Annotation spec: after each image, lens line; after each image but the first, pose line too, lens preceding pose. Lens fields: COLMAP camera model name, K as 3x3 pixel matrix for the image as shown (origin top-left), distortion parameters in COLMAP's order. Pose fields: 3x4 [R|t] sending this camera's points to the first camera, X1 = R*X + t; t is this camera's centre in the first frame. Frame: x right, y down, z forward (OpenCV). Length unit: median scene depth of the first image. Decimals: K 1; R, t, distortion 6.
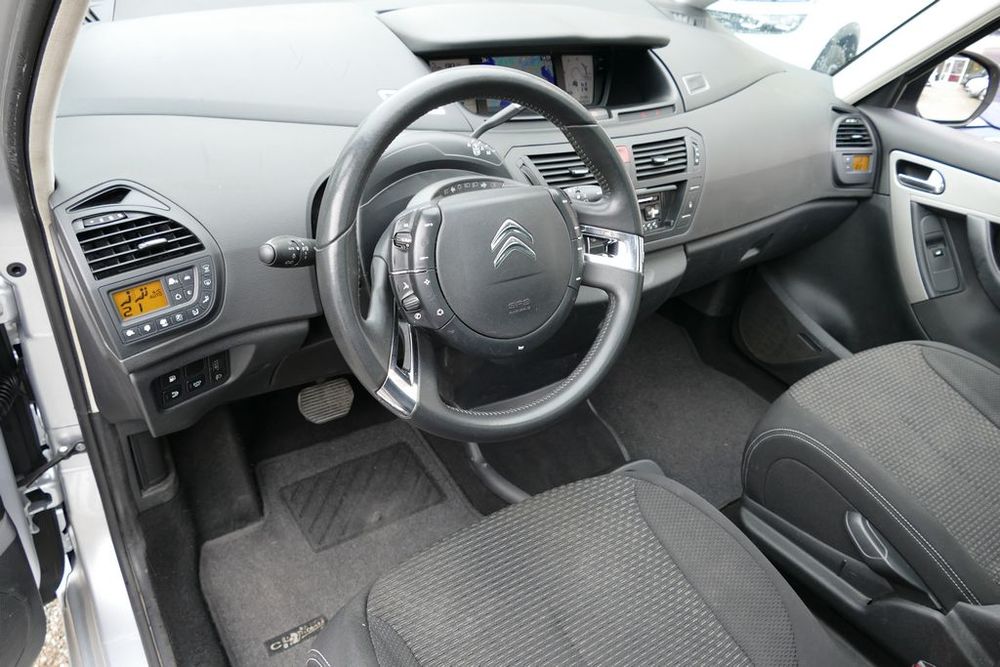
lens RADIAL K [[710.6, 0, 500.0], [0, 710.6, 333.5], [0, 0, 1]] dist [-0.011712, -0.000342]
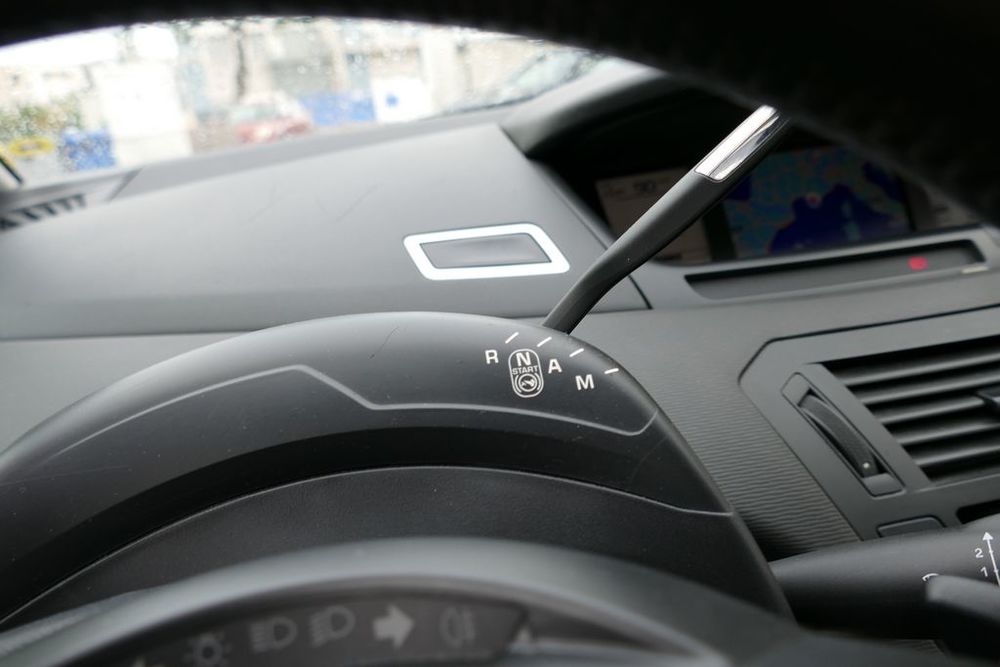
lens RADIAL K [[710.6, 0, 500.0], [0, 710.6, 333.5], [0, 0, 1]] dist [-0.011712, -0.000342]
pose [[0.893214, -0.096204, -0.439220, 0.042820], [-0.029366, 0.962275, -0.270490, -0.148767], [0.448673, 0.254503, 0.856692, 0.567518]]
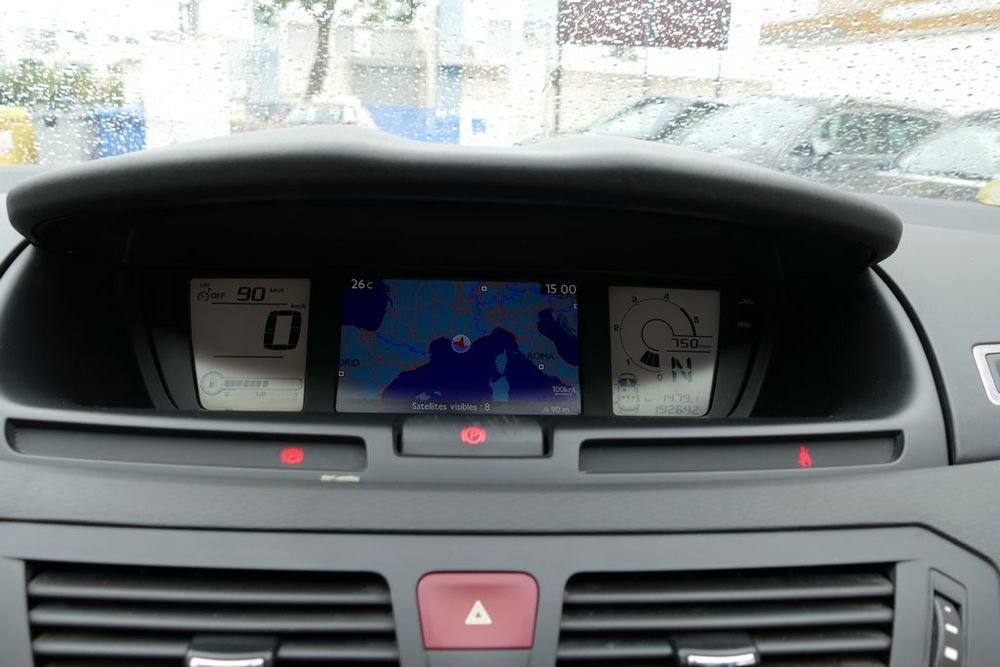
lens RADIAL K [[859.1, 0, 497.2], [0, 859.1, 331.7], [0, 0, 1]] dist [-0.002732, -0.000292]
pose [[0.855772, 0.016495, -0.517090, 0.294154], [-0.225095, 0.911800, -0.343441, -0.221524], [0.465818, 0.410302, 0.784006, 0.689814]]
